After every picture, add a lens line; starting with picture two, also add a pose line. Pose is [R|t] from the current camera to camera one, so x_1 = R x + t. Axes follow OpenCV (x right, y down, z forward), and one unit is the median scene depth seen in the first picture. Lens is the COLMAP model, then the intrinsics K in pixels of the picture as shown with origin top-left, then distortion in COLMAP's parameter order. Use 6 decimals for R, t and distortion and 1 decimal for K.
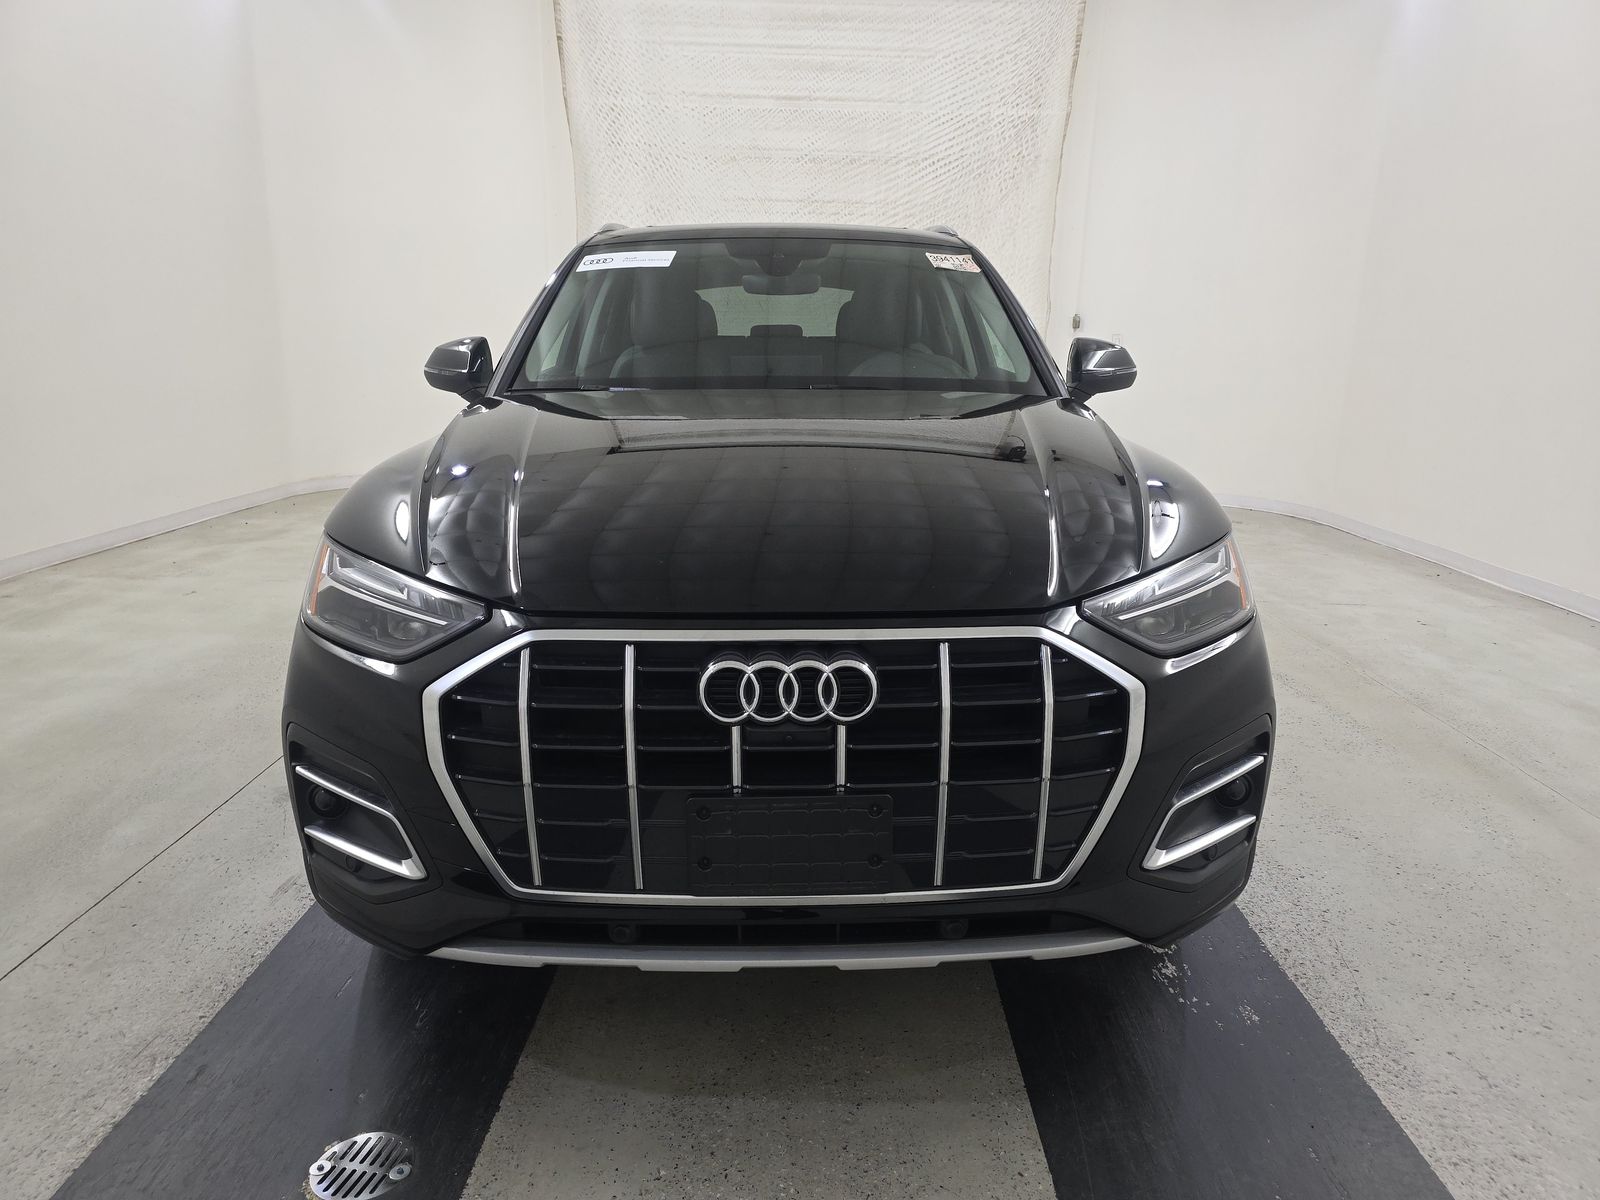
lens RADIAL K [[1048.1, 0, 790.1], [0, 1048.1, 605.6], [0, 0, 1]] dist [0.036490, -0.033019]
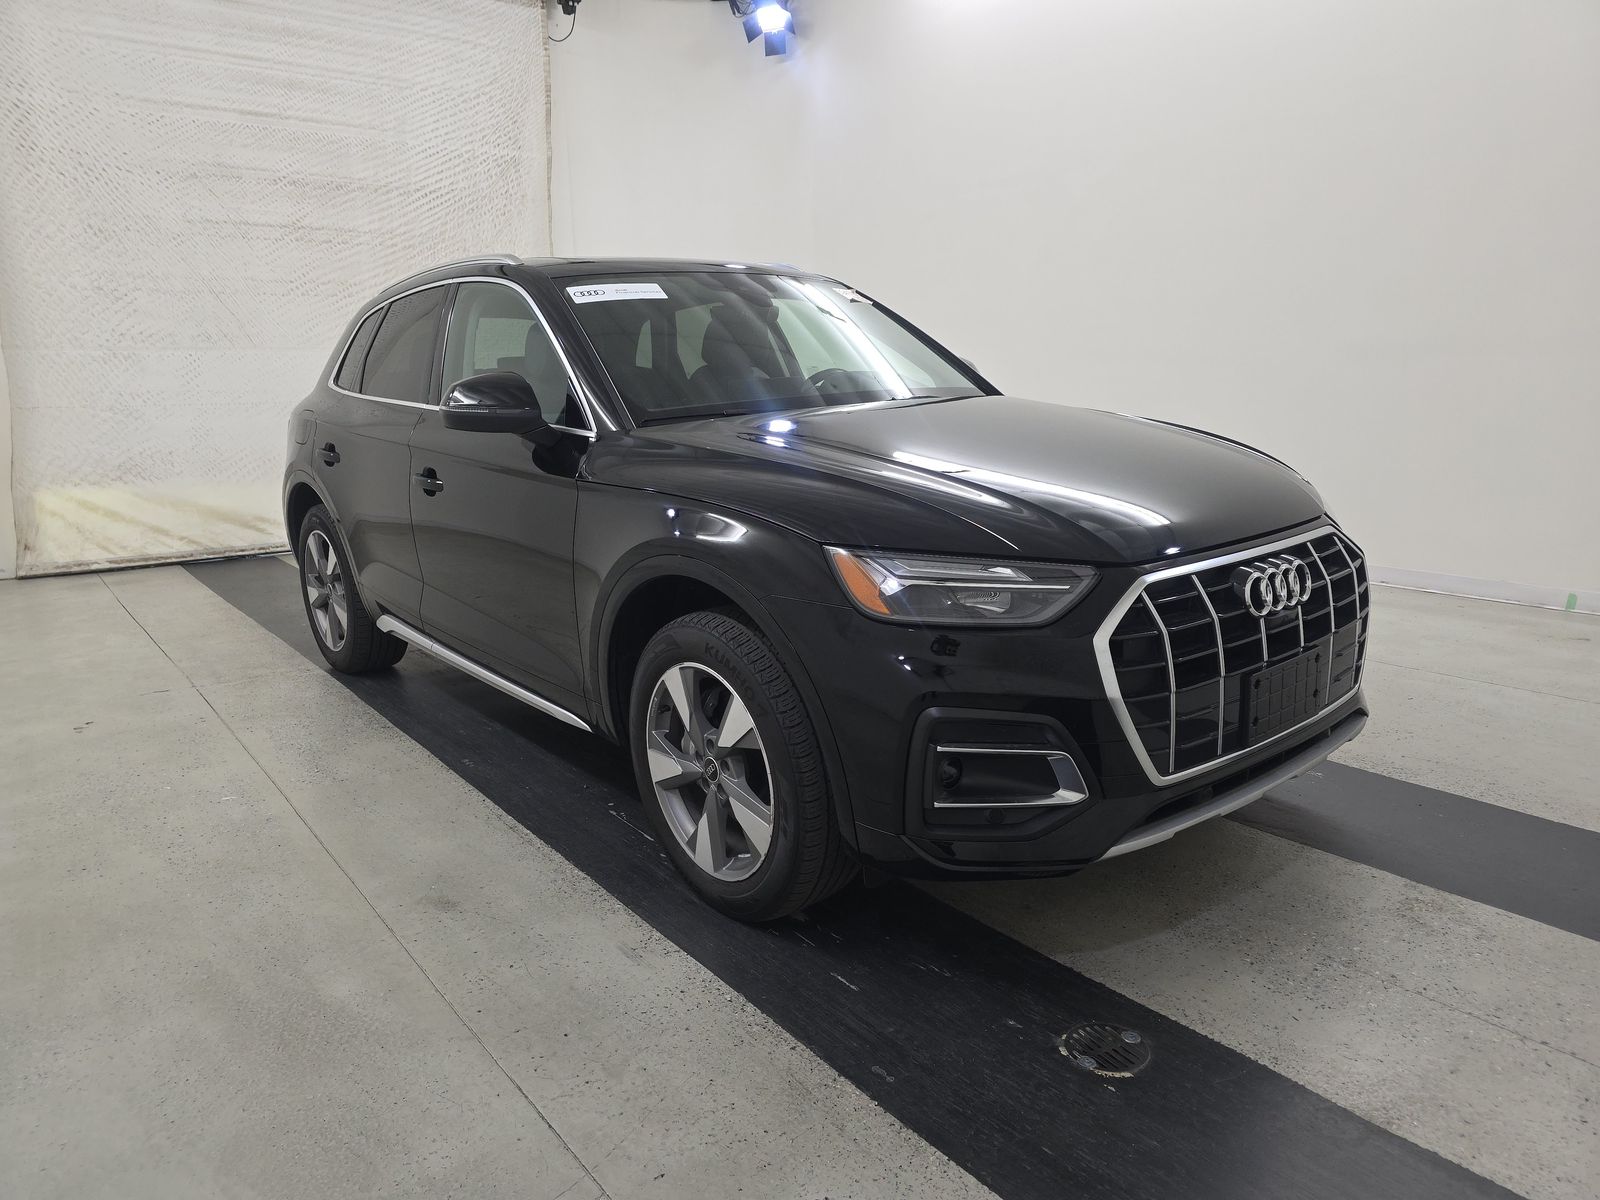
lens RADIAL K [[1048.1, 0, 798.0], [0, 1048.1, 598.8], [0, 0, 1]] dist [0.036490, -0.033019]
pose [[0.791100, -0.166067, 0.588712, -0.237025], [0.186807, 0.982053, 0.025994, -0.010948], [-0.582463, 0.089412, 0.807925, 0.036688]]
